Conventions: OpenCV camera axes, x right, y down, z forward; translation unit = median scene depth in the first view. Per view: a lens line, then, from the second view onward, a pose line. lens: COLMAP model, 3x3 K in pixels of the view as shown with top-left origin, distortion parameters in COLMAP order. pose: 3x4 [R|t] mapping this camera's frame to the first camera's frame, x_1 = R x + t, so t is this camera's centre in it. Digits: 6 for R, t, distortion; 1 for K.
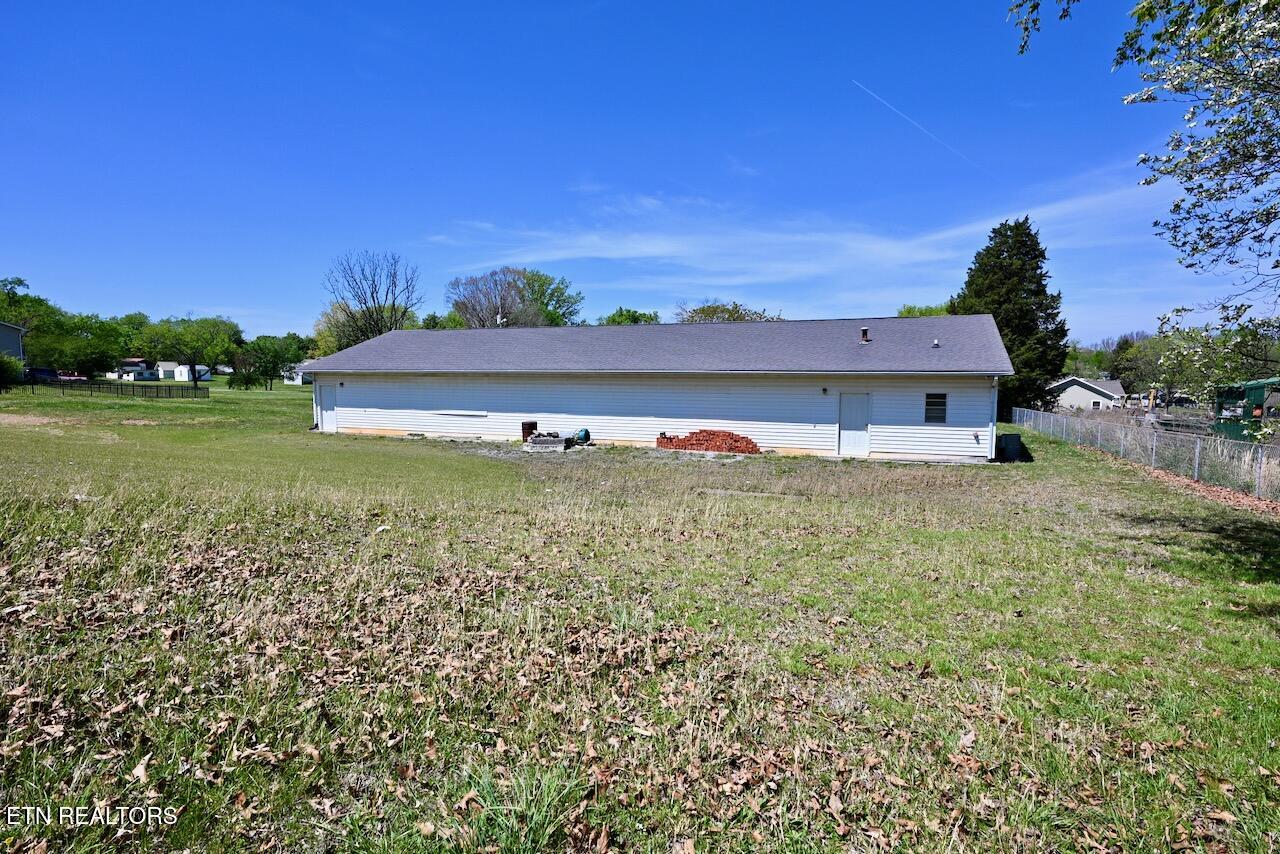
lens RADIAL K [[716.5, 0, 640.0], [0, 716.5, 427.0], [0, 0, 1]] dist [-0.002486, -0.000300]
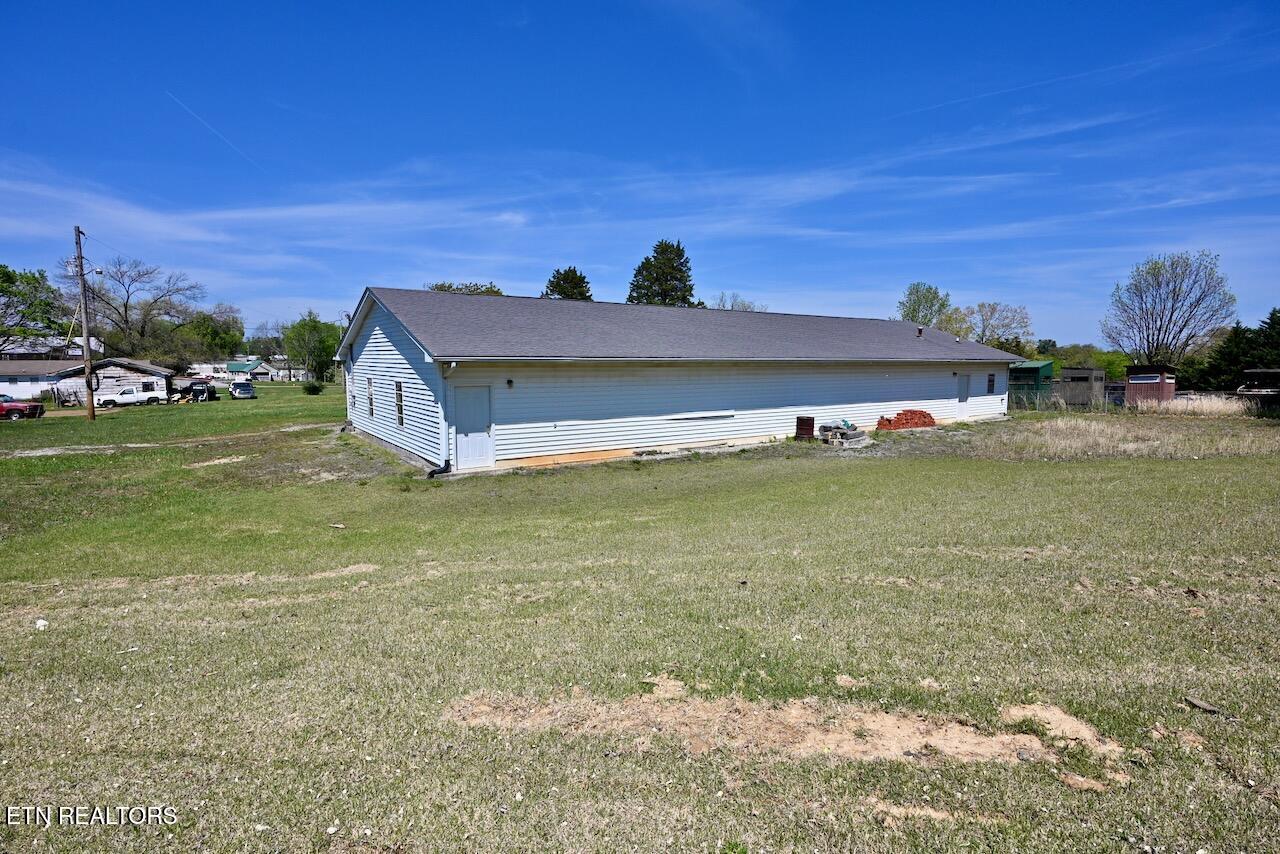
lens RADIAL K [[667.7, 0, 640.0], [0, 667.7, 427.0], [0, 0, 1]] dist [-0.004102, -0.000054]
pose [[0.501939, -0.087718, 0.860443, -0.940450], [0.066306, 0.995819, 0.062839, -0.058350], [-0.862357, 0.025511, 0.505657, 0.734691]]
